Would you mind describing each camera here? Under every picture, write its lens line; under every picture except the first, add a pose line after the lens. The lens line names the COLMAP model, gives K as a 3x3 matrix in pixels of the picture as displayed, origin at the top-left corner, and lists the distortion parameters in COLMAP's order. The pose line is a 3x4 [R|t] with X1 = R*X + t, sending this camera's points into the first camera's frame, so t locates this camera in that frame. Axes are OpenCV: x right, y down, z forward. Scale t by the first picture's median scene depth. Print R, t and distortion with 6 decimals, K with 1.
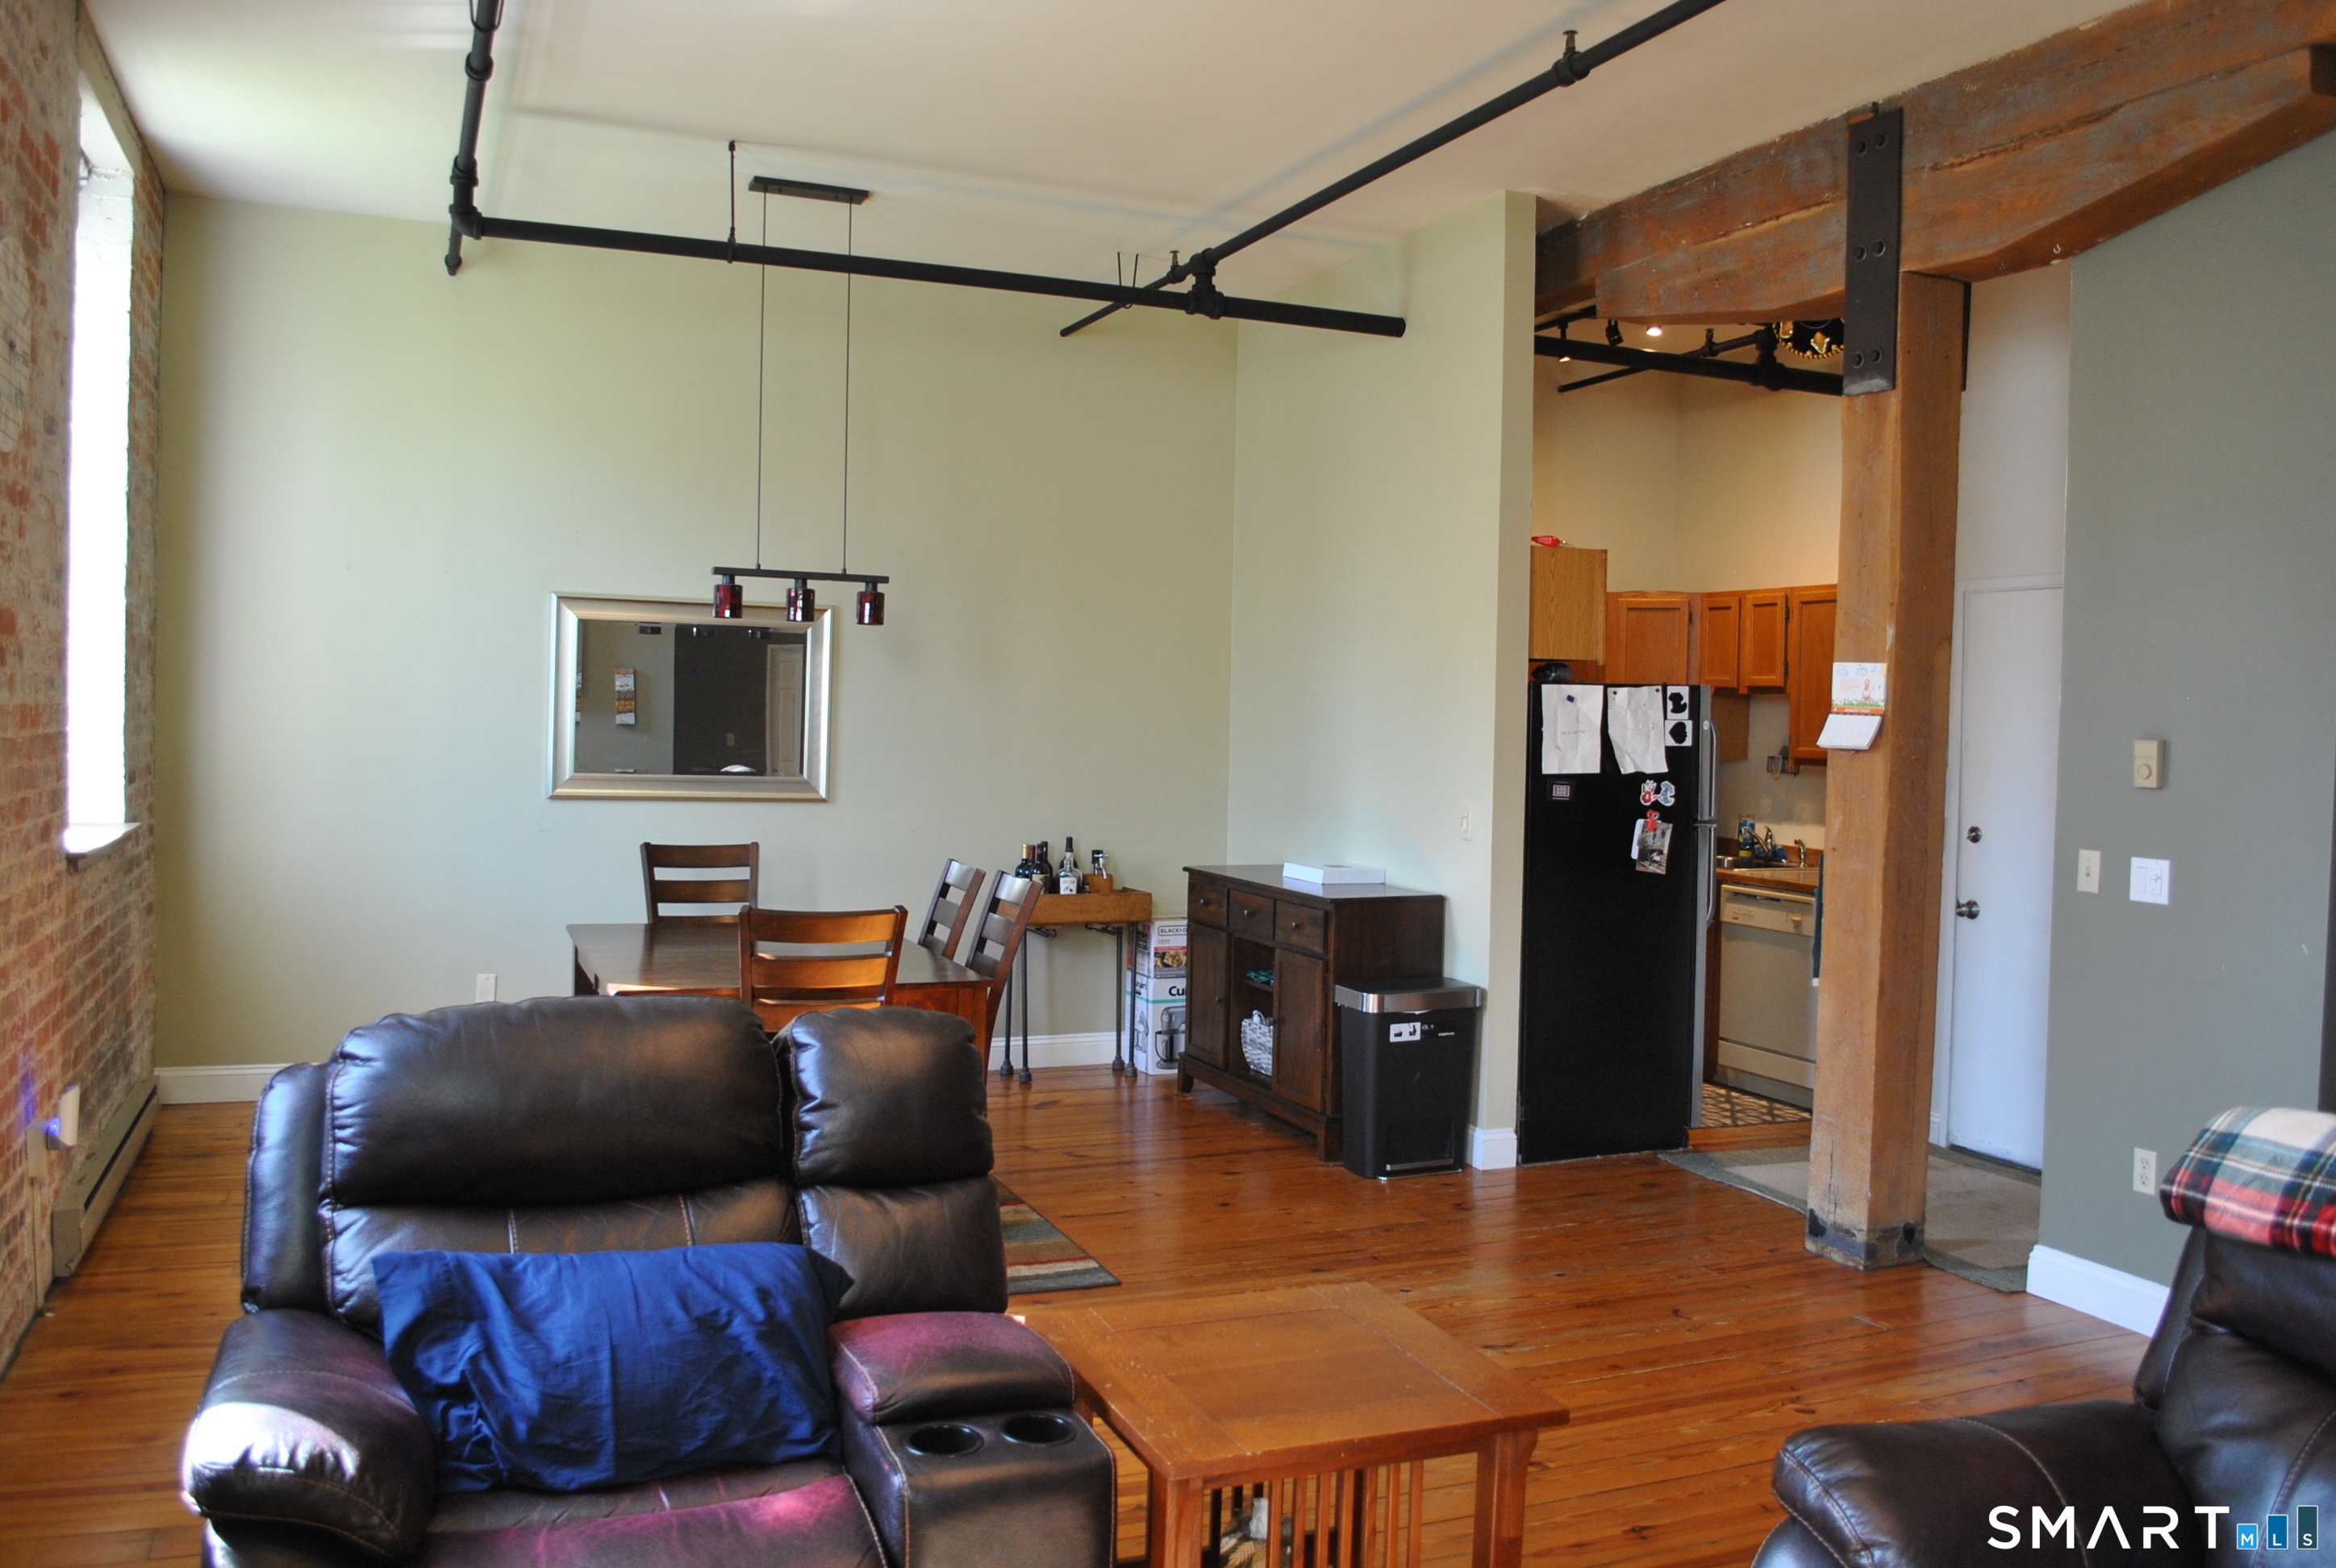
lens RADIAL K [[1861.3, 0, 1177.0], [0, 1861.3, 778.1], [0, 0, 1]] dist [-0.088137, 0.017536]
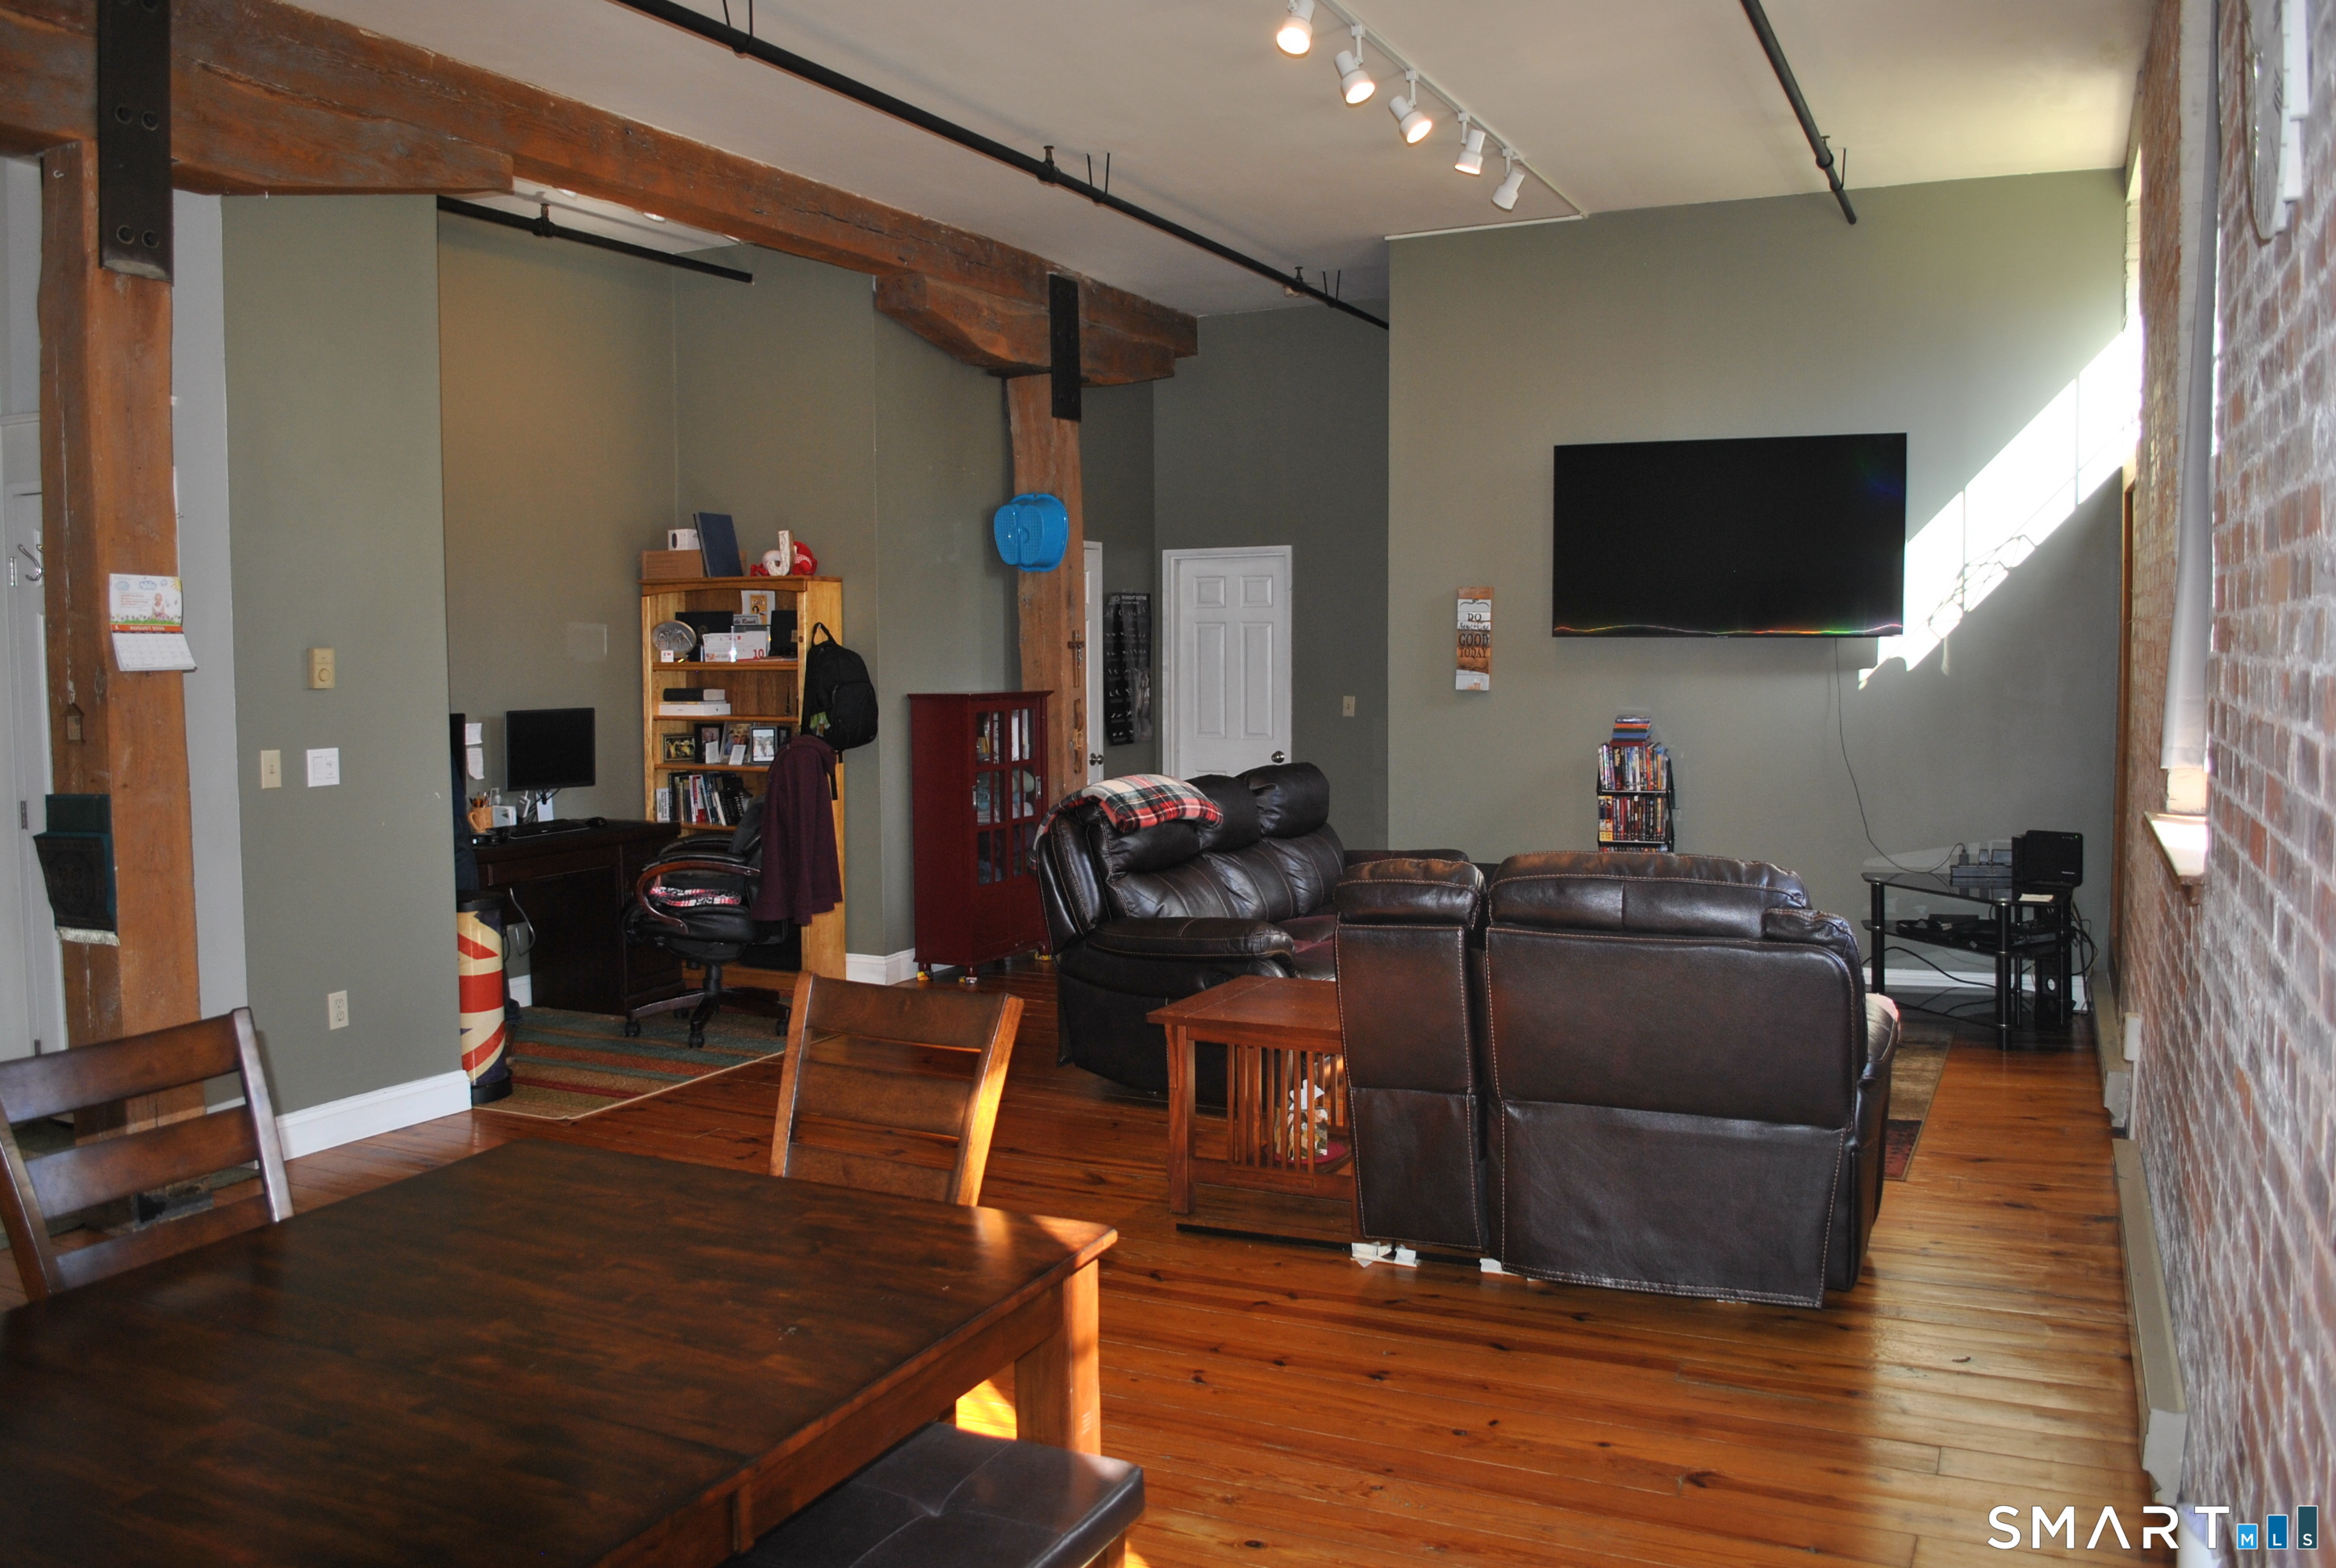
lens RADIAL K [[1861.3, 0, 1176.8], [0, 1861.3, 772.3], [0, 0, 1]] dist [-0.088137, 0.017536]
pose [[-0.663175, -0.073851, 0.744812, -0.629880], [0.019999, 0.993016, 0.116268, -0.059064], [-0.748197, 0.092002, -0.657066, 1.200010]]
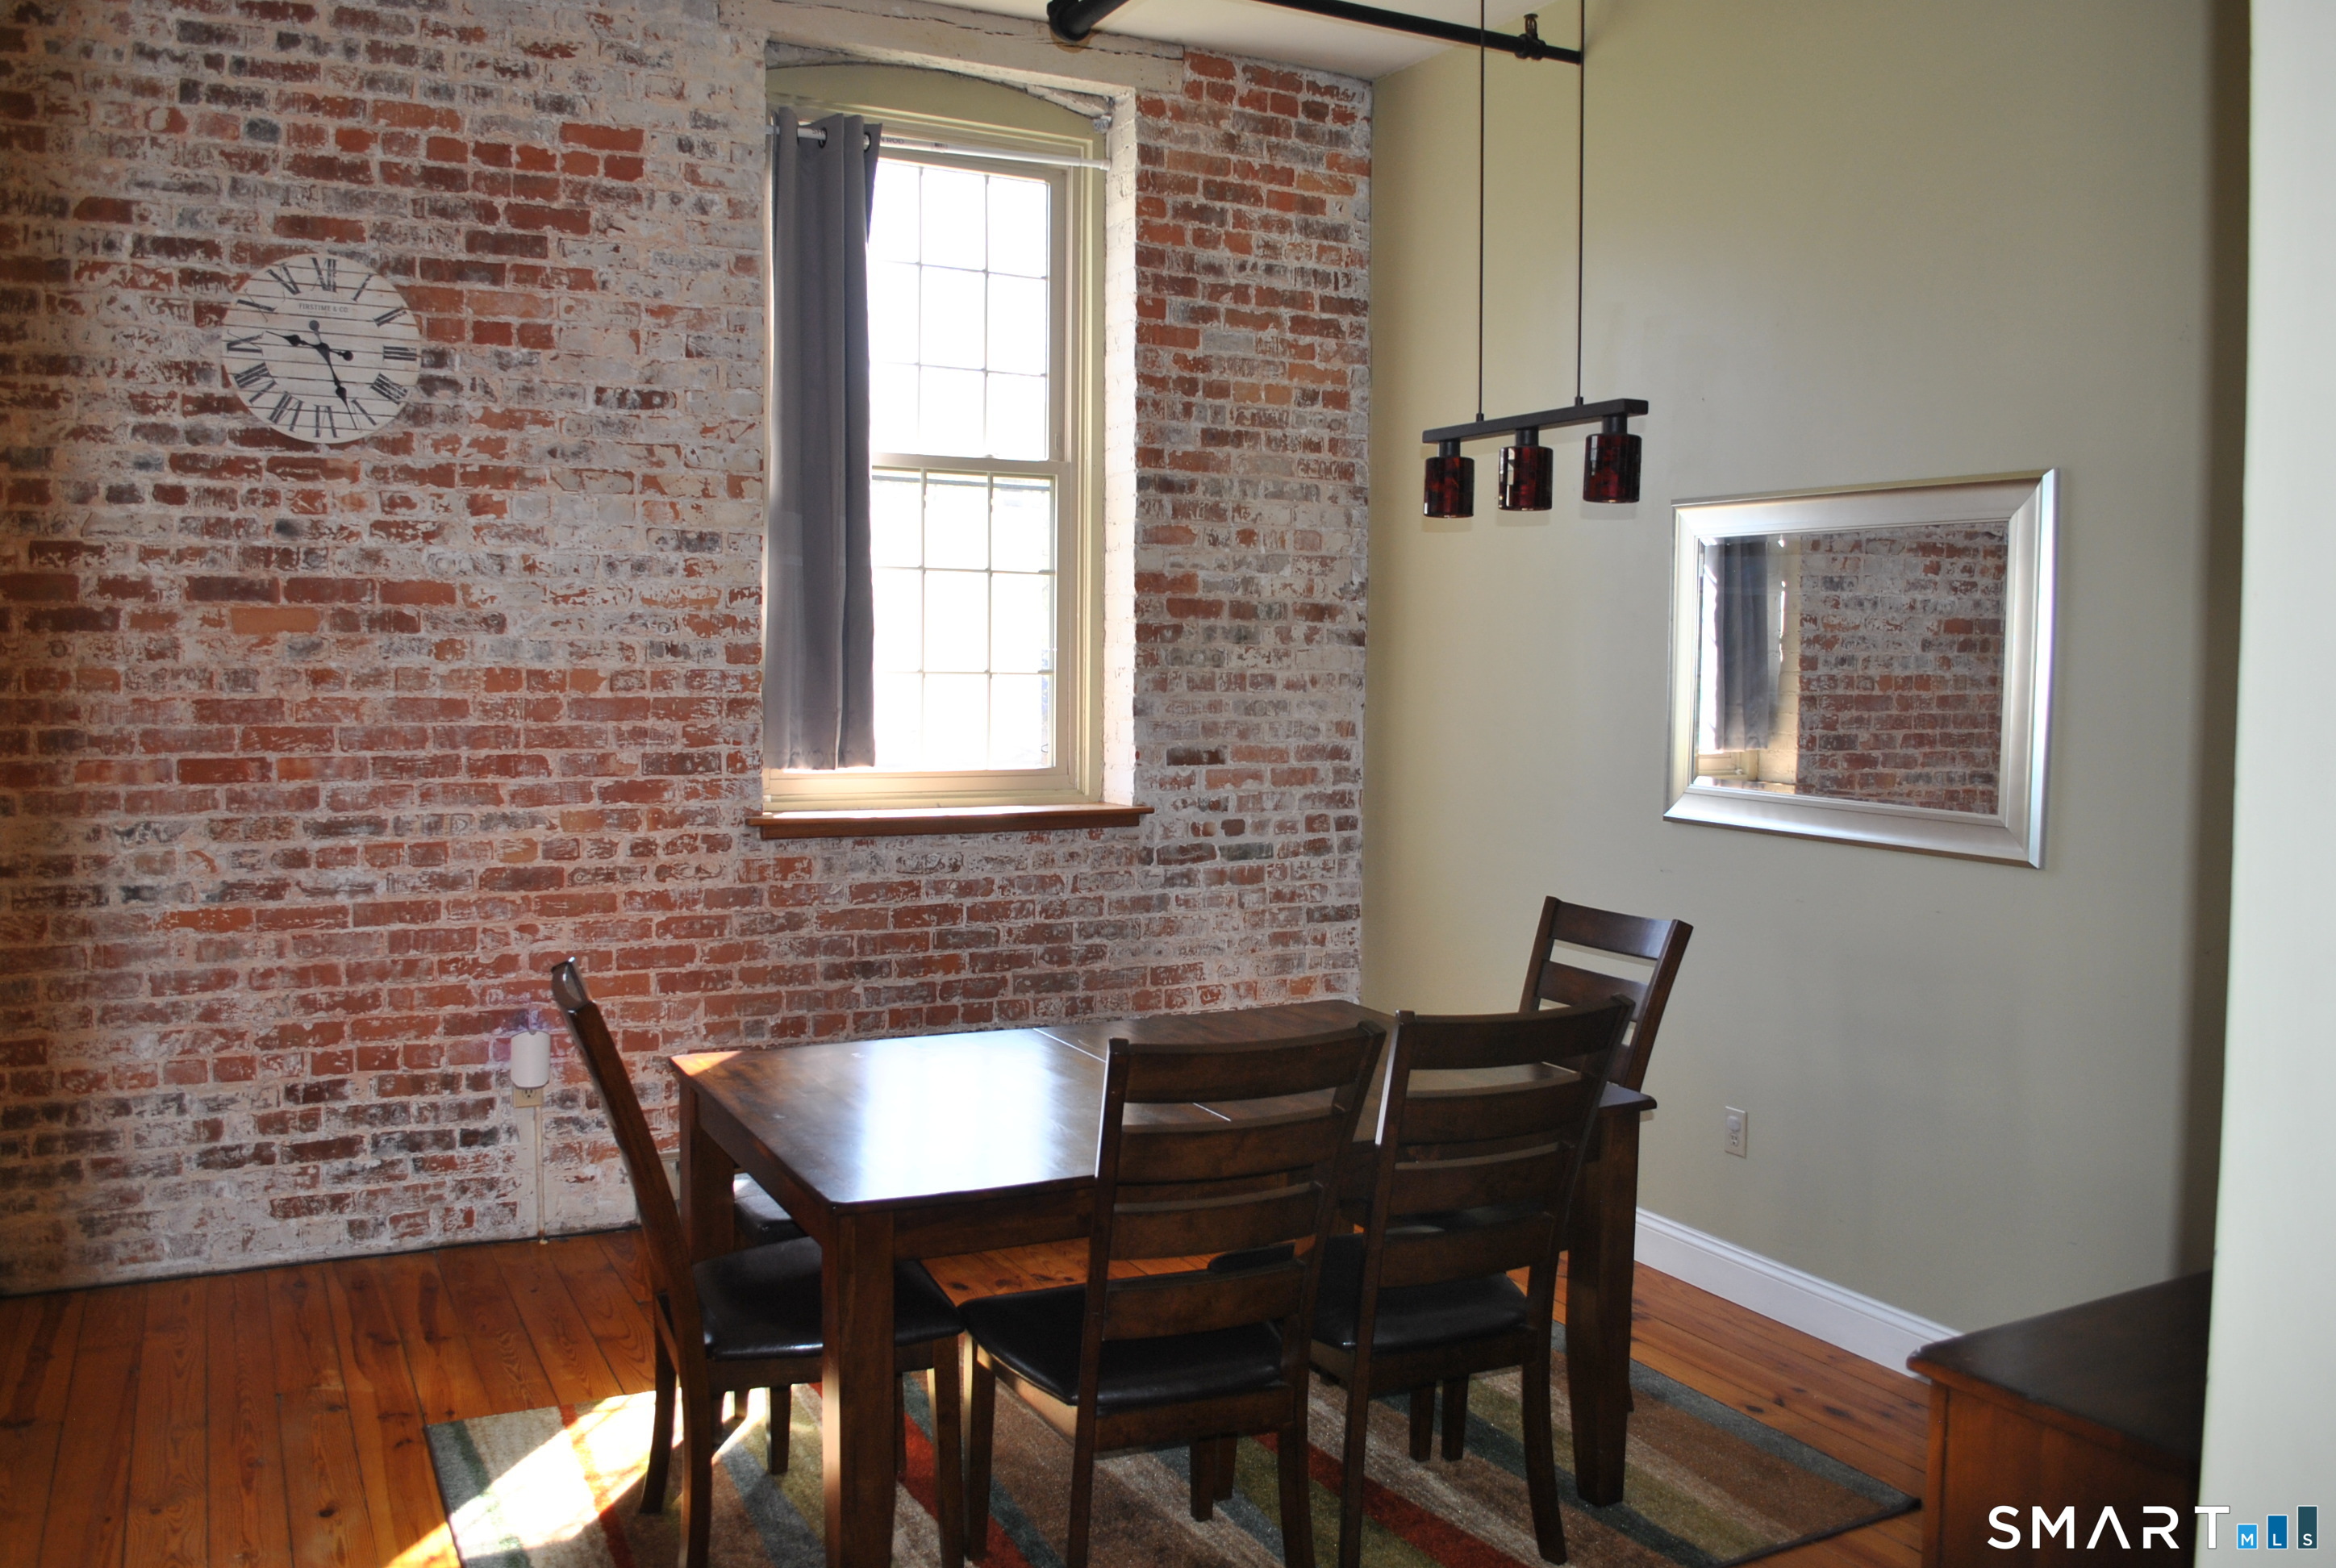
lens RADIAL K [[1861.3, 0, 1169.9], [0, 1861.3, 771.2], [0, 0, 1]] dist [-0.088137, 0.017536]
pose [[0.082903, 0.037426, -0.995855, 0.376729], [-0.045515, 0.998394, 0.033732, -0.026578], [0.995518, 0.042529, 0.084474, 1.002373]]
